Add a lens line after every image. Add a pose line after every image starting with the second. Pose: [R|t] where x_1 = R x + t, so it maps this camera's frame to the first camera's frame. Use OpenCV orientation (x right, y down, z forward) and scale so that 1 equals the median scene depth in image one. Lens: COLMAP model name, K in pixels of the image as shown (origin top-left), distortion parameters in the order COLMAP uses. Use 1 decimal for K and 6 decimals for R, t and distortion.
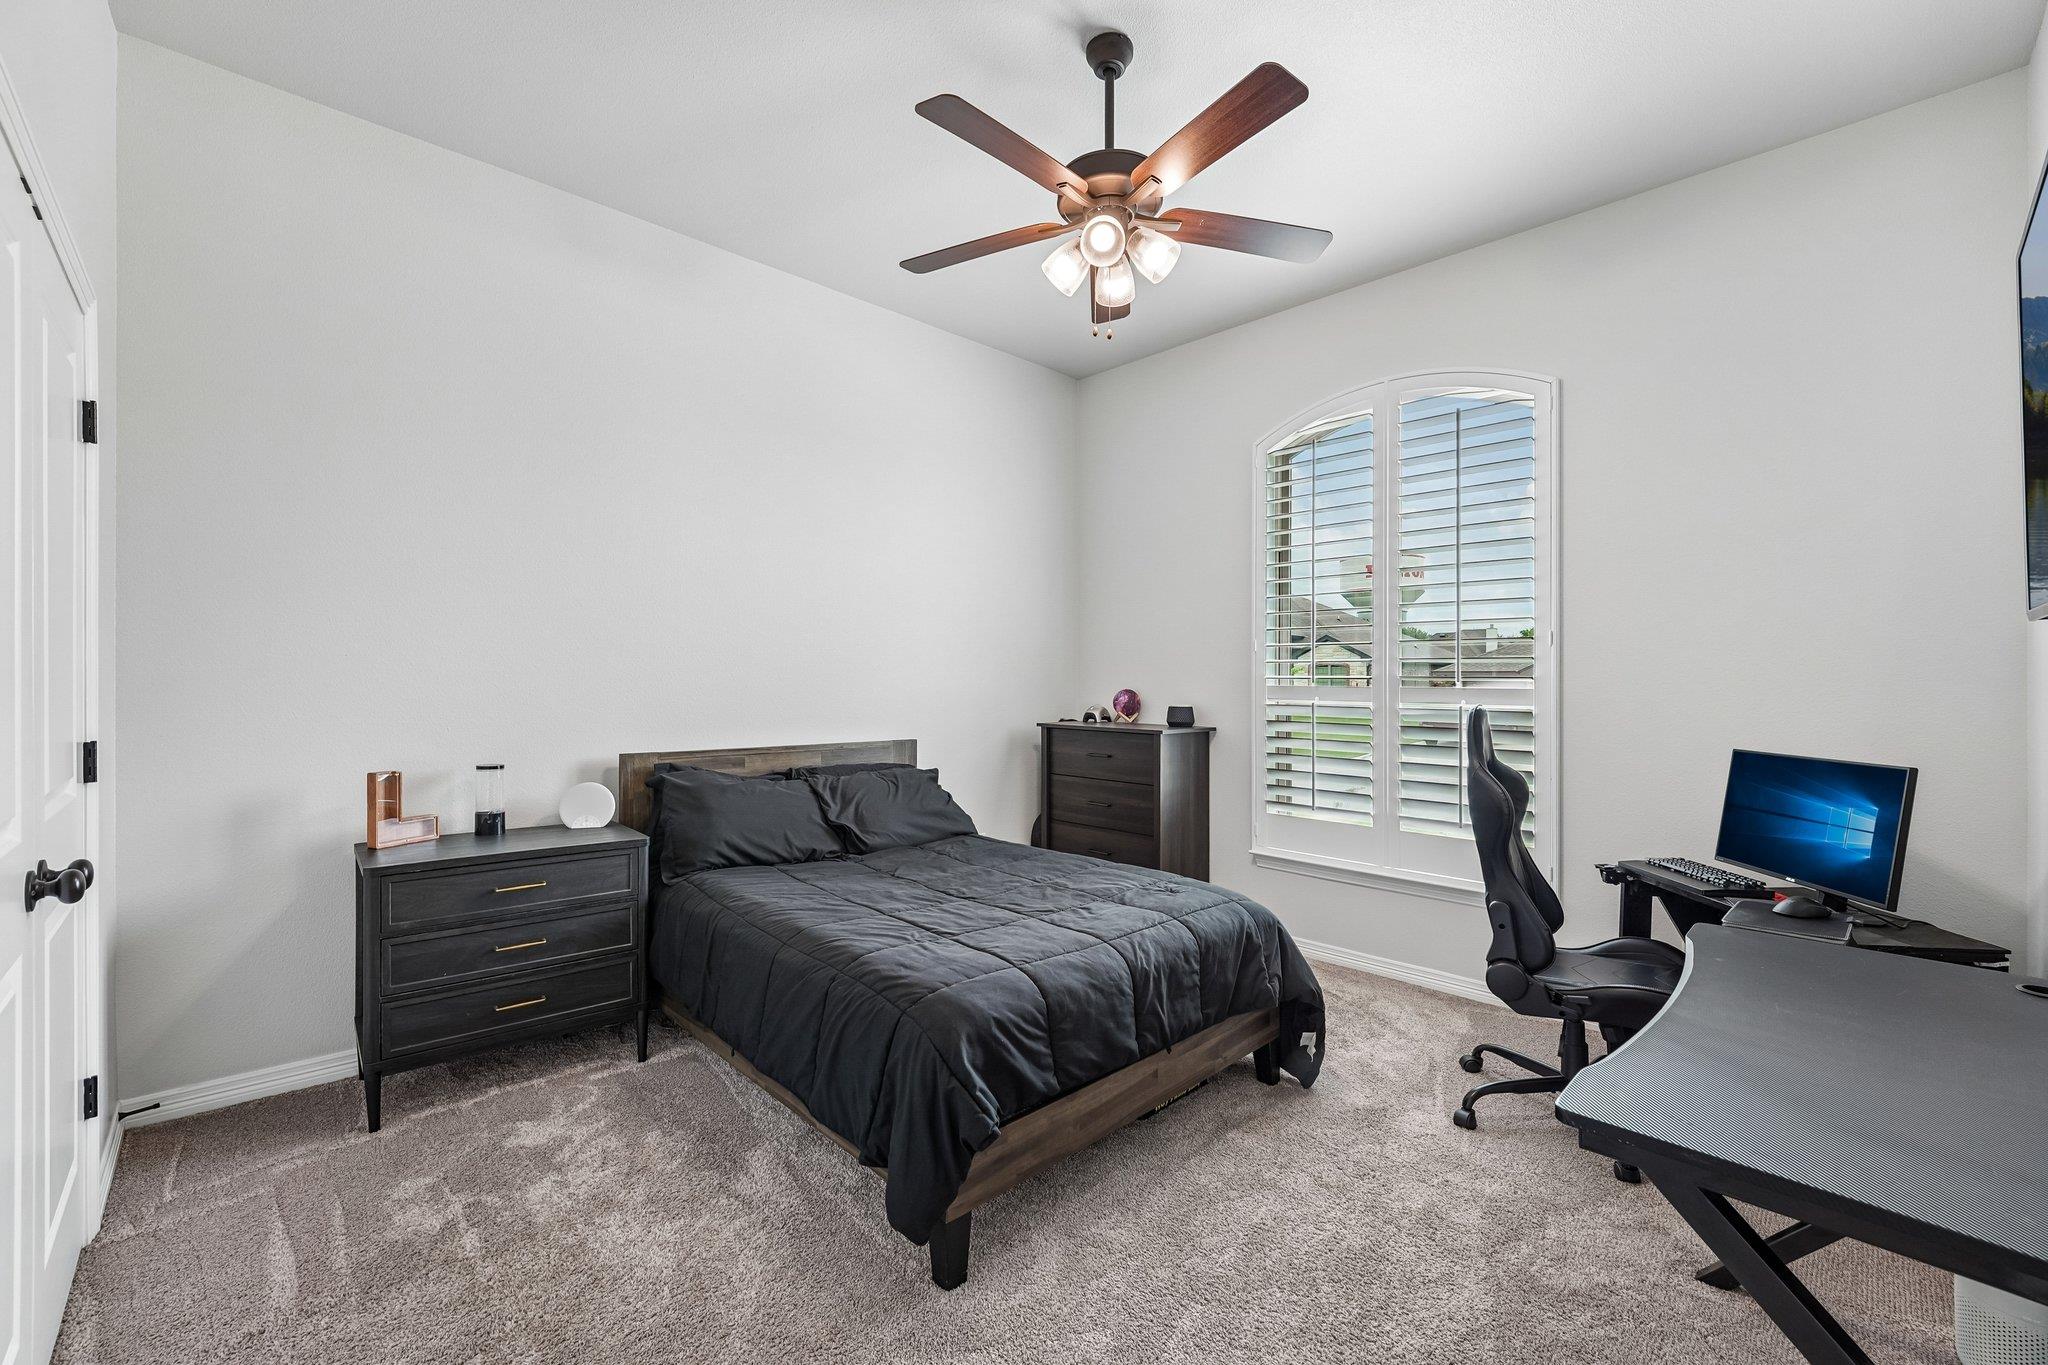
lens RADIAL K [[842.9, 0, 1000.5], [0, 842.9, 675.4], [0, 0, 1]] dist [-0.022952, 0.000543]
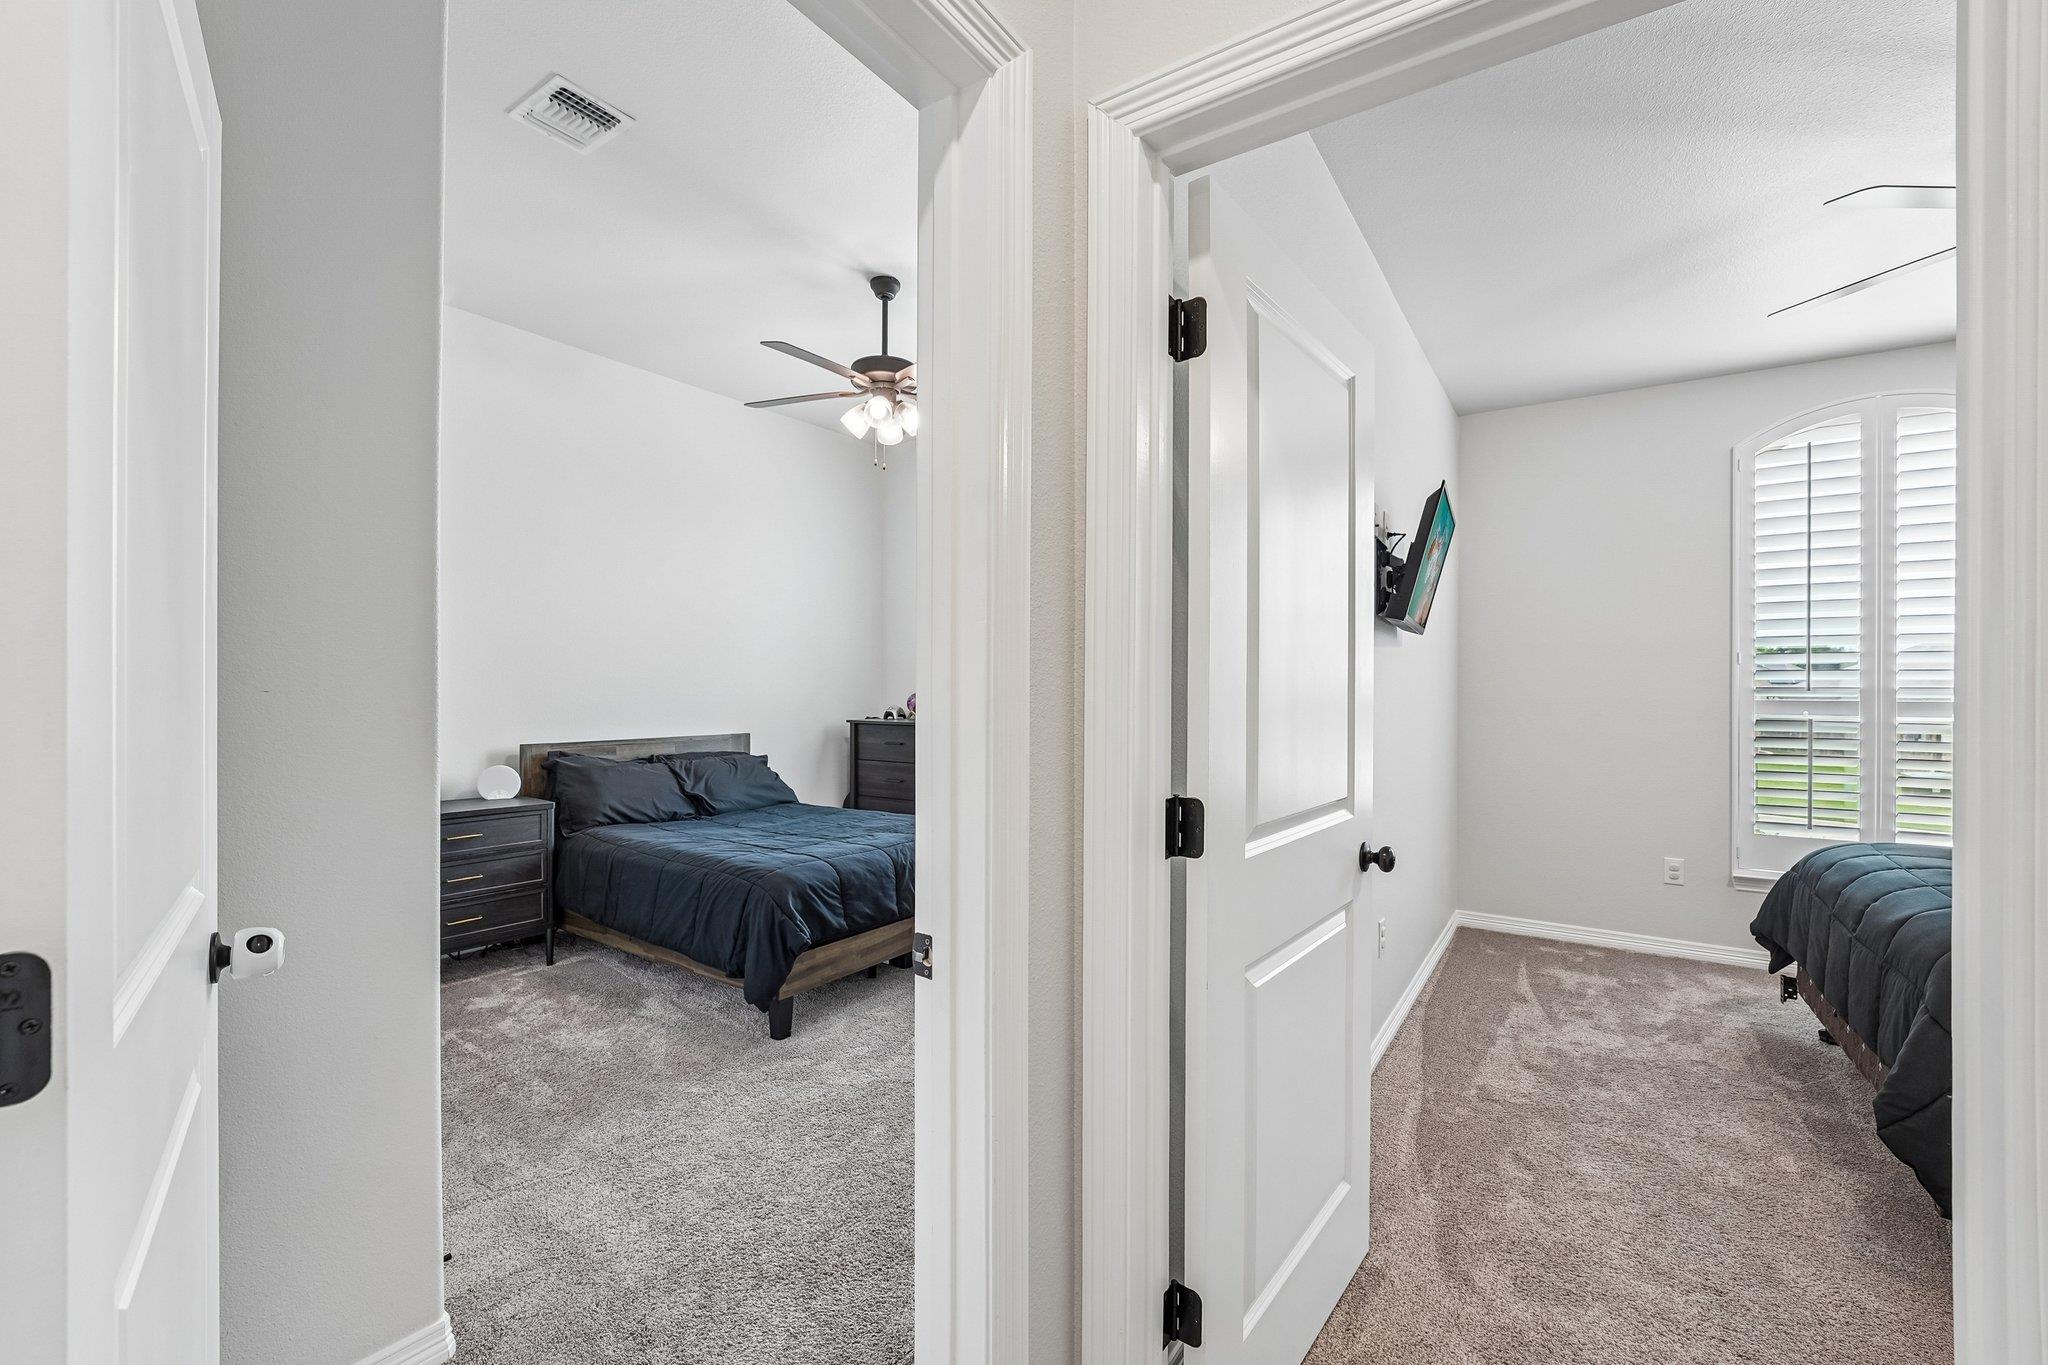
lens RADIAL K [[842.9, 0, 1000.5], [0, 842.9, 675.4], [0, 0, 1]] dist [-0.022952, 0.000543]
pose [[0.978780, -0.002520, 0.204896, 0.018505], [0.003424, 0.999986, -0.004058, -0.008350], [-0.204883, 0.004673, 0.978775, -0.530033]]
